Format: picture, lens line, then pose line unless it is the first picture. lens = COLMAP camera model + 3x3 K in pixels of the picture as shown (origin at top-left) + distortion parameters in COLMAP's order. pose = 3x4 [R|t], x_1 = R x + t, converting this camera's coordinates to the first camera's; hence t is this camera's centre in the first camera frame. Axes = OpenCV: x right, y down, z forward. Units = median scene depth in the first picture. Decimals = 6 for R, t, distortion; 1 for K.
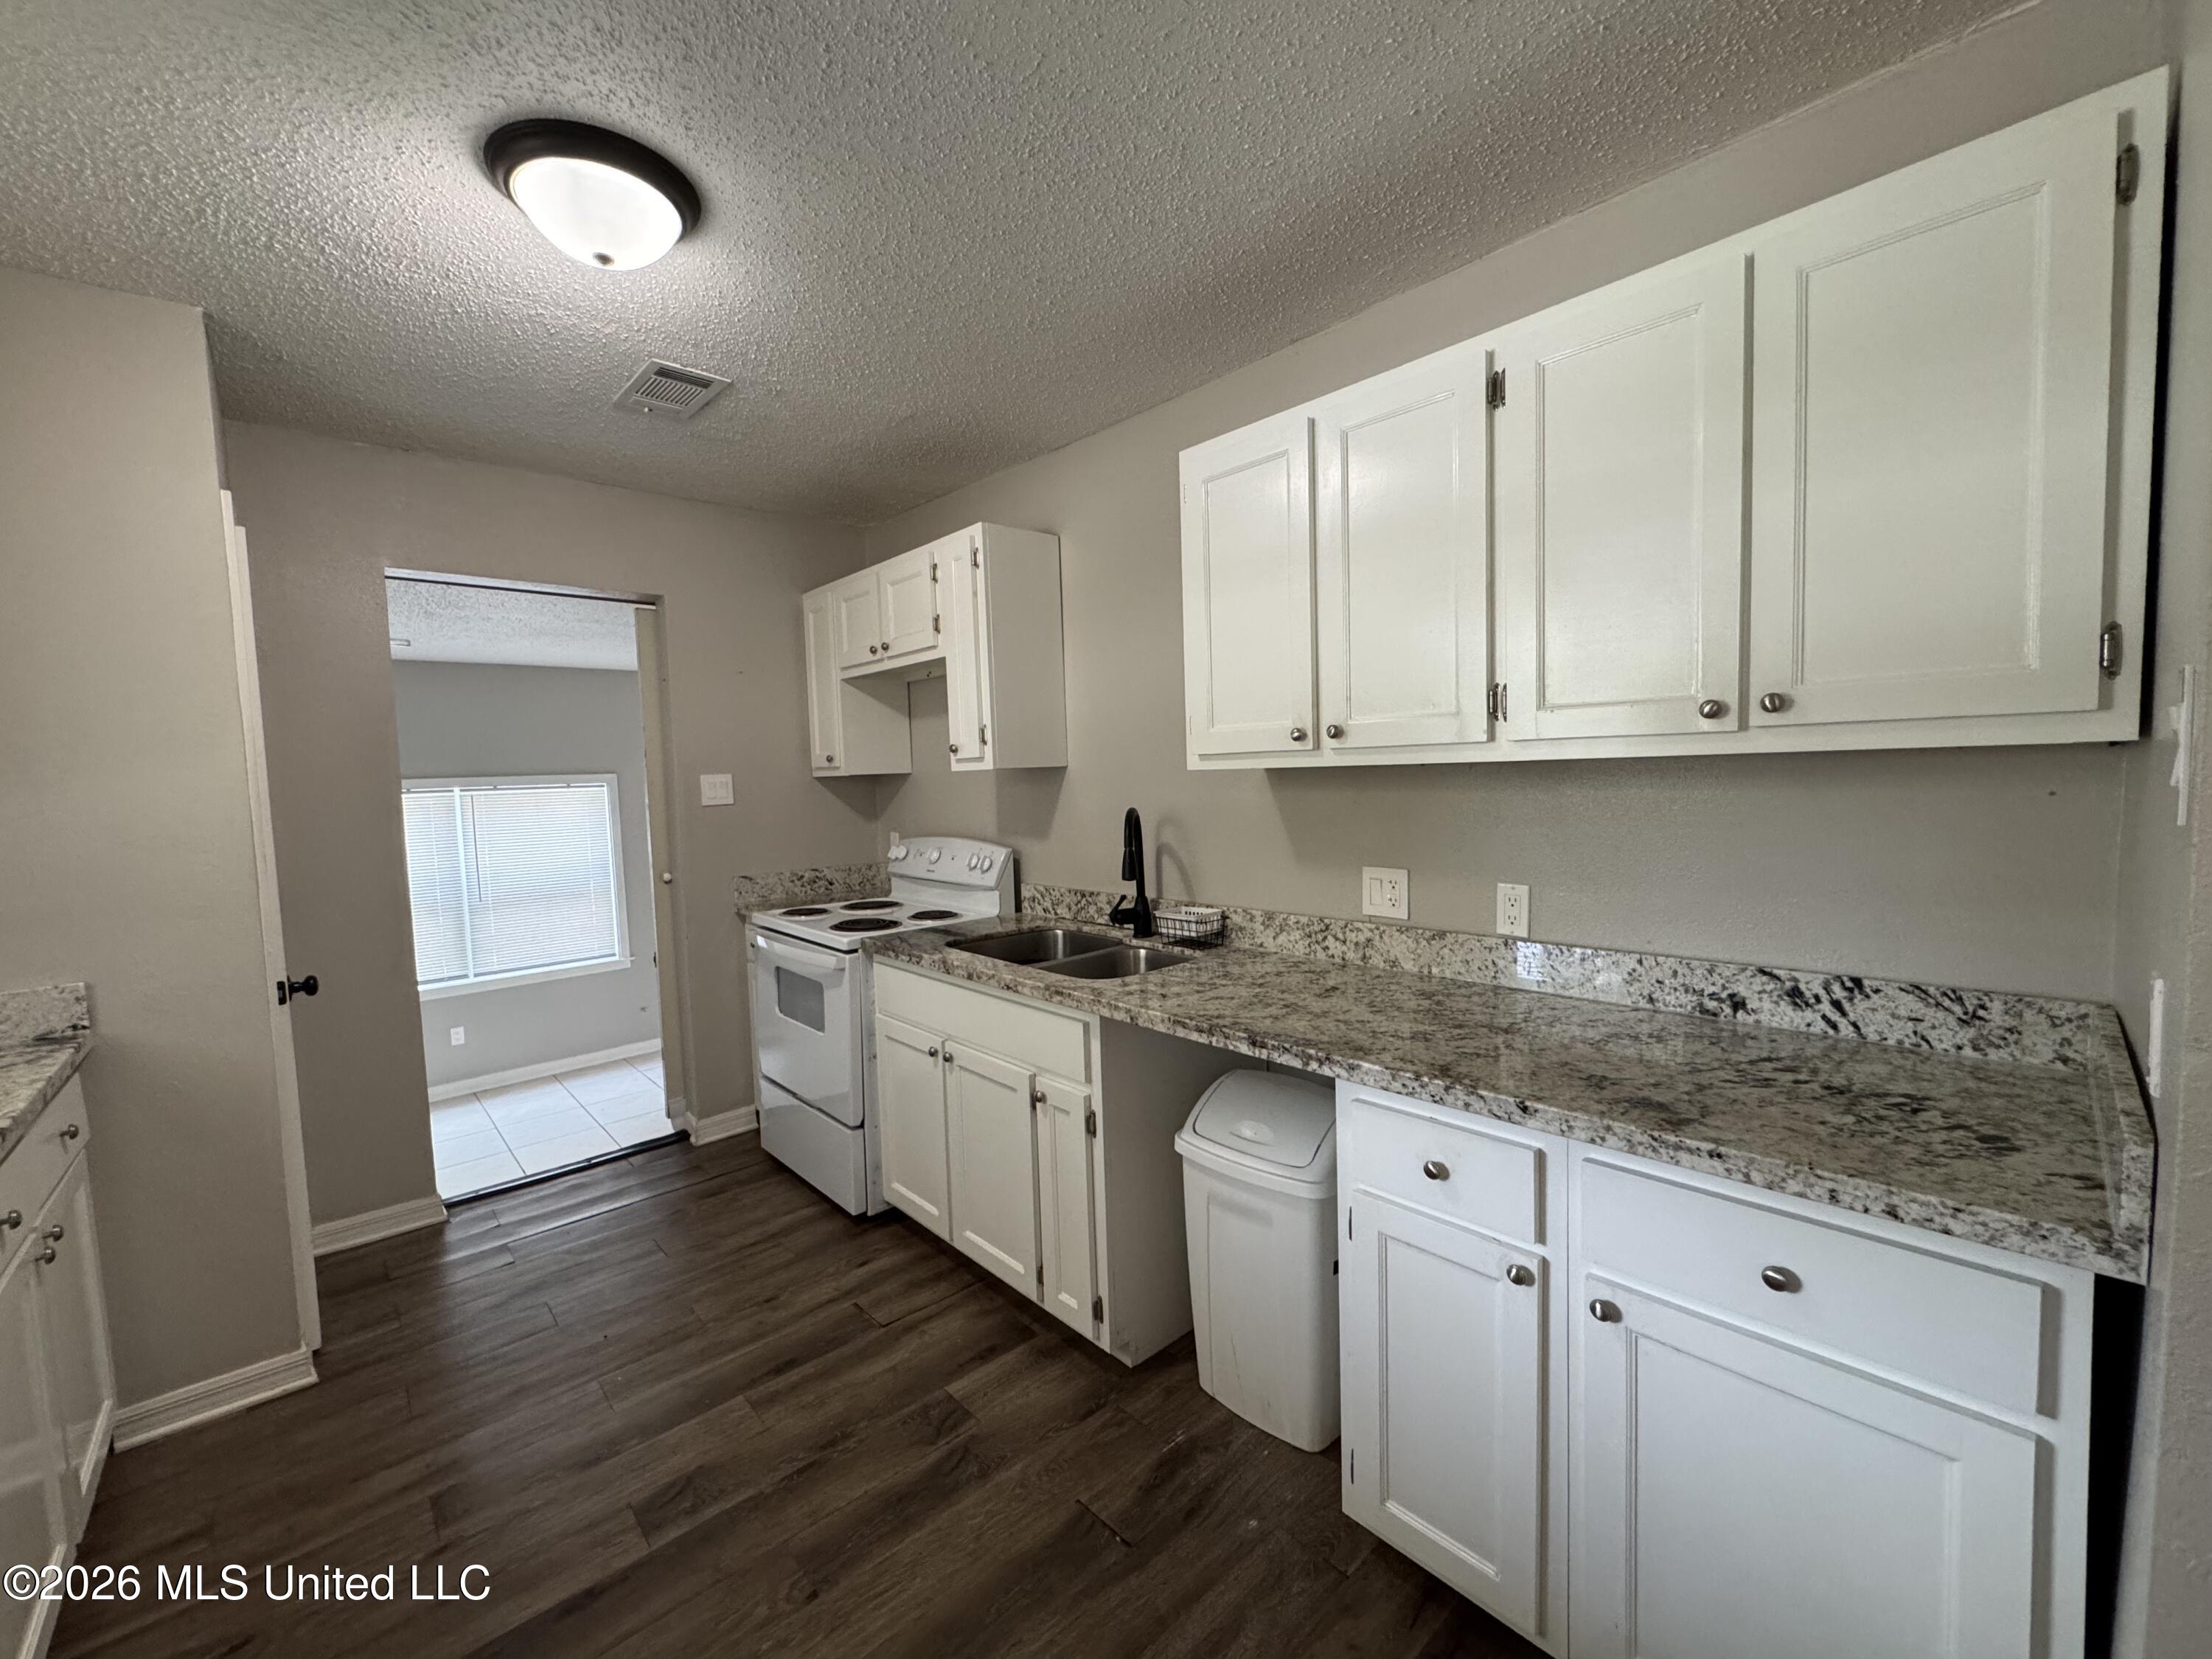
lens RADIAL K [[886.6, 0, 1102.8], [0, 886.6, 829.4], [0, 0, 1]] dist [-0.003754, 0.000313]
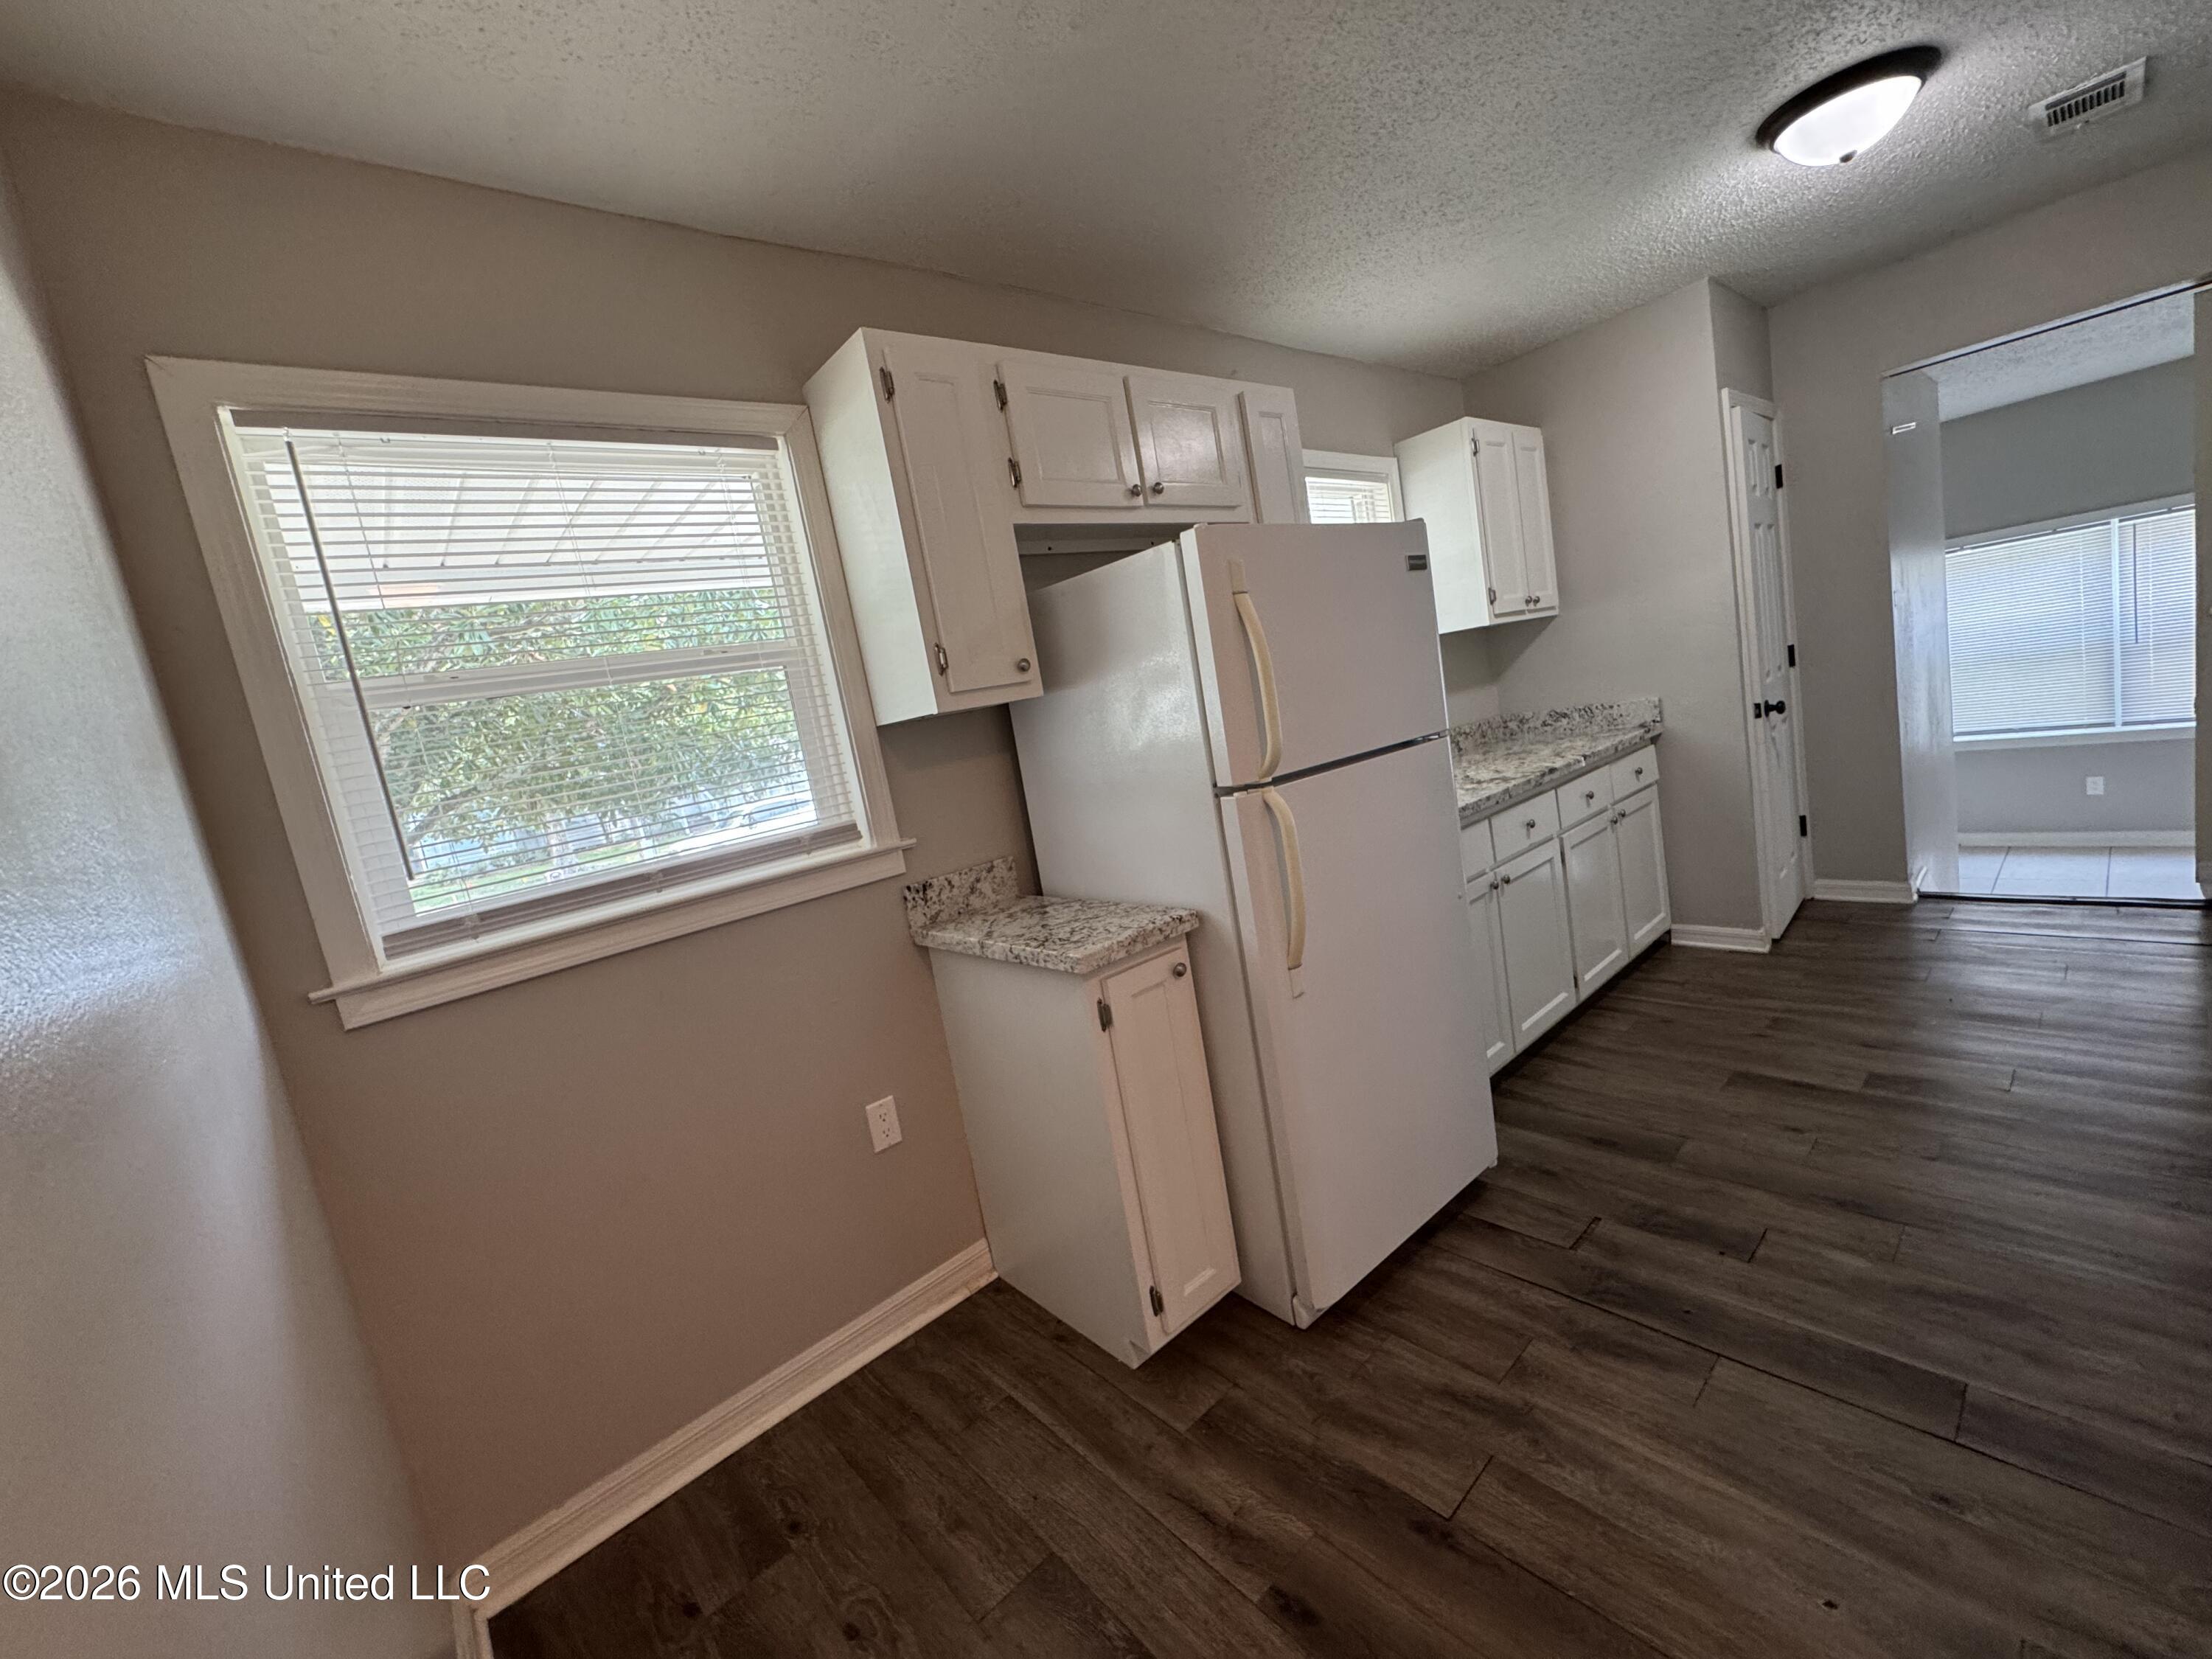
lens RADIAL K [[886.6, 0, 1105.4], [0, 886.6, 827.9], [0, 0, 1]] dist [-0.003754, 0.000313]
pose [[-0.014350, 0.171960, -0.984999, 0.588723], [0.108305, 0.979572, 0.169435, -0.002229], [0.994014, -0.104249, -0.032681, -0.106443]]
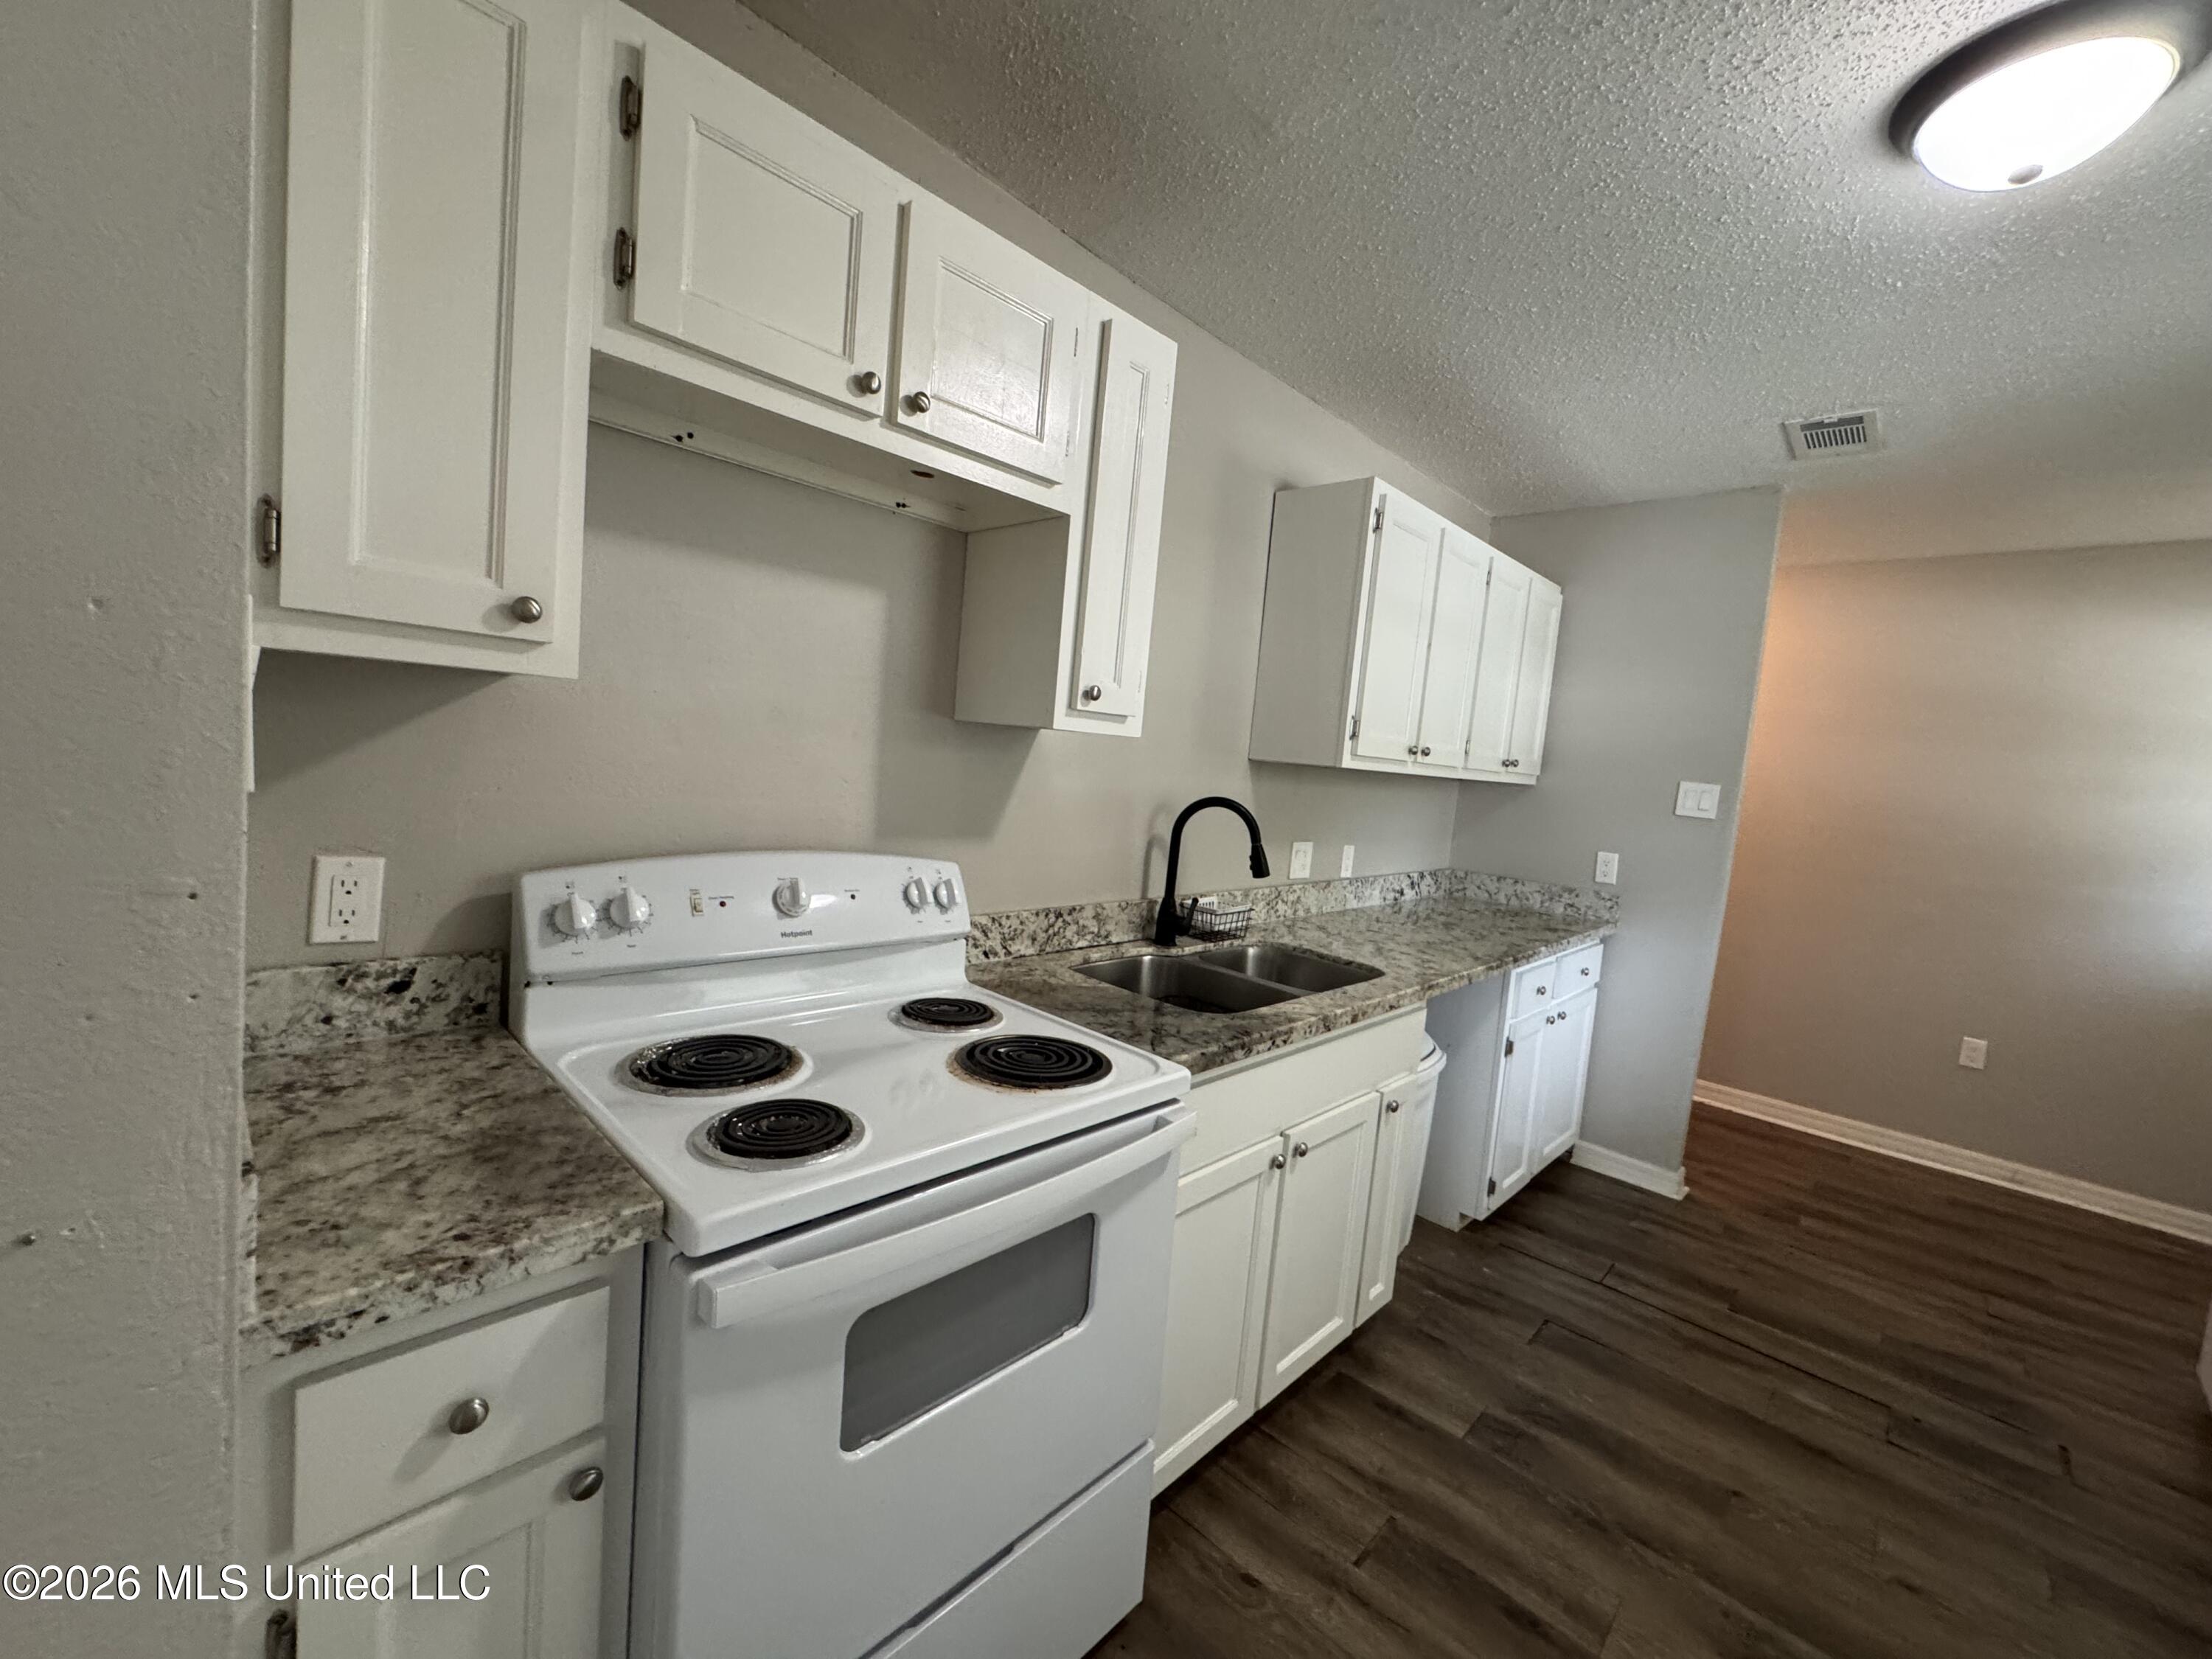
lens RADIAL K [[886.6, 0, 1102.7], [0, 886.6, 828.6], [0, 0, 1]] dist [-0.003754, 0.000313]
pose [[-0.067657, -0.063157, 0.995708, -0.863175], [-0.019850, 0.997882, 0.061946, -0.046780], [-0.997511, -0.015574, -0.068768, 1.205953]]
